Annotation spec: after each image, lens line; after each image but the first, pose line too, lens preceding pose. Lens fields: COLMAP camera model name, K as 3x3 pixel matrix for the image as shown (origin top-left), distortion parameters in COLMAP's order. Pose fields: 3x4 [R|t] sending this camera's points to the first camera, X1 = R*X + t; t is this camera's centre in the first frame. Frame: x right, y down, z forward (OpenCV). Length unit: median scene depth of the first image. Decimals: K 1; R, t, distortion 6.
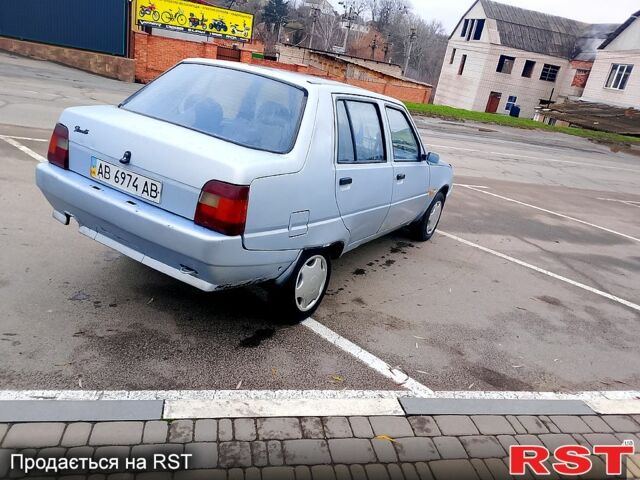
lens RADIAL K [[473.8, 0, 320.0], [0, 473.8, 240.0], [0, 0, 1]] dist [0.071939, -0.091001]
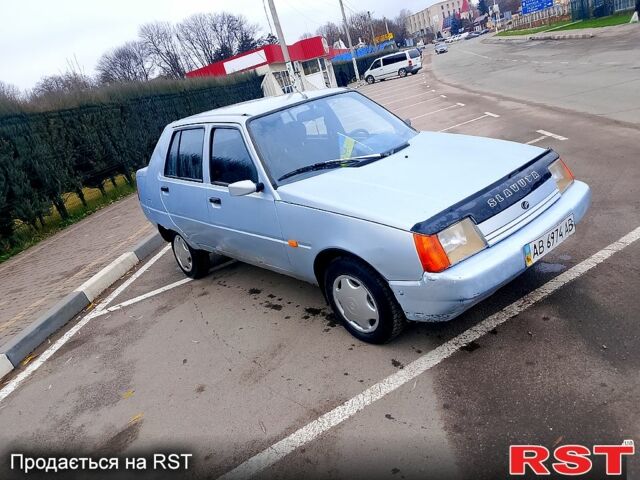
lens RADIAL K [[473.8, 0, 320.0], [0, 473.8, 240.0], [0, 0, 1]] dist [0.071939, -0.091001]
pose [[-0.326366, 0.213126, -0.920903, 1.119103], [-0.149980, 0.950232, 0.273067, -0.393439], [0.933269, 0.227237, -0.278159, 1.657594]]
